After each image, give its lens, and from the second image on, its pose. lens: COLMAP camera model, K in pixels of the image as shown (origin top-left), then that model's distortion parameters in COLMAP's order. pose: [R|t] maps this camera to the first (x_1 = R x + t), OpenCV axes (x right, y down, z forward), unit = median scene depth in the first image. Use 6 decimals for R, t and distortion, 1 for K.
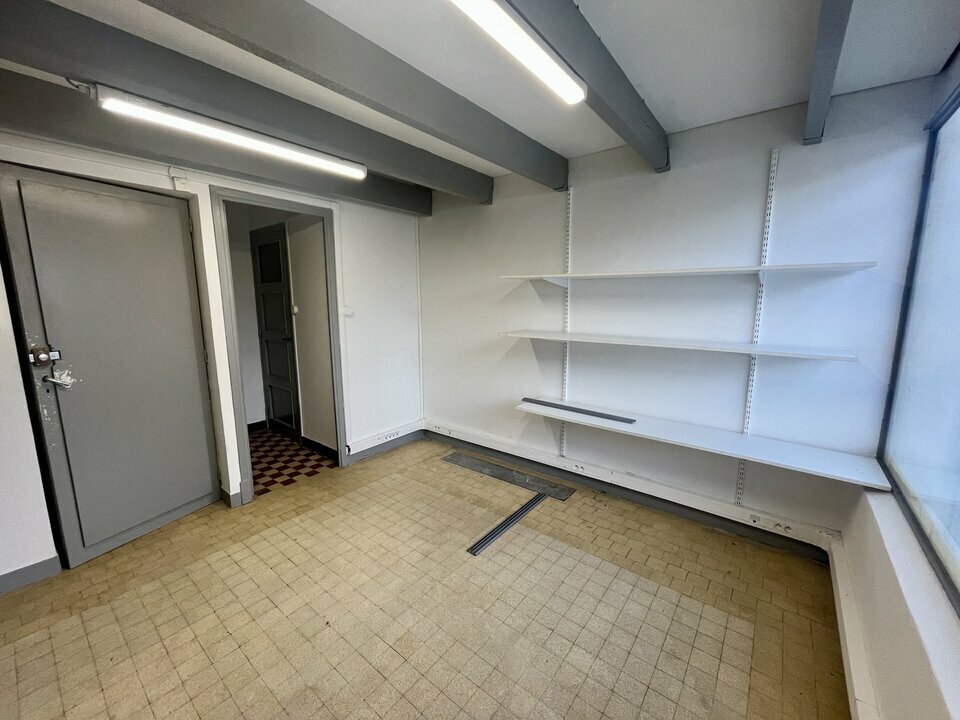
lens RADIAL K [[387.0, 0, 477.4], [0, 387.0, 359.6], [0, 0, 1]] dist [0.000073, -0.000744]
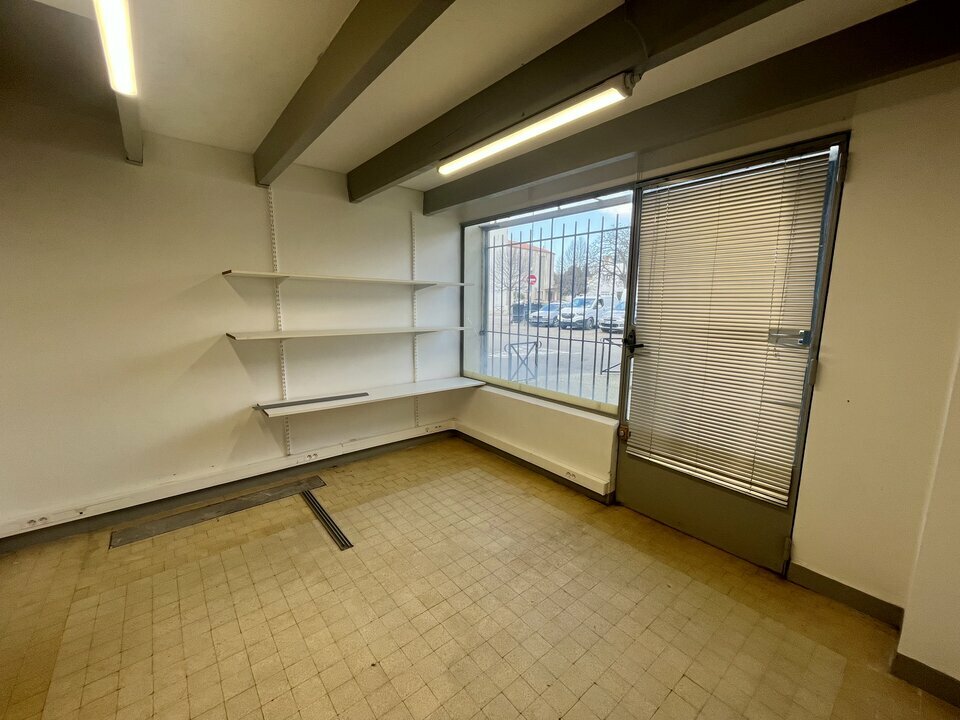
lens RADIAL K [[387.0, 0, 477.4], [0, 387.0, 359.6], [0, 0, 1]] dist [0.000073, -0.000744]
pose [[0.199650, -0.139509, 0.969885, -0.760035], [0.139423, 0.983786, 0.112808, -0.046247], [-0.969897, 0.112702, 0.215864, 0.350160]]
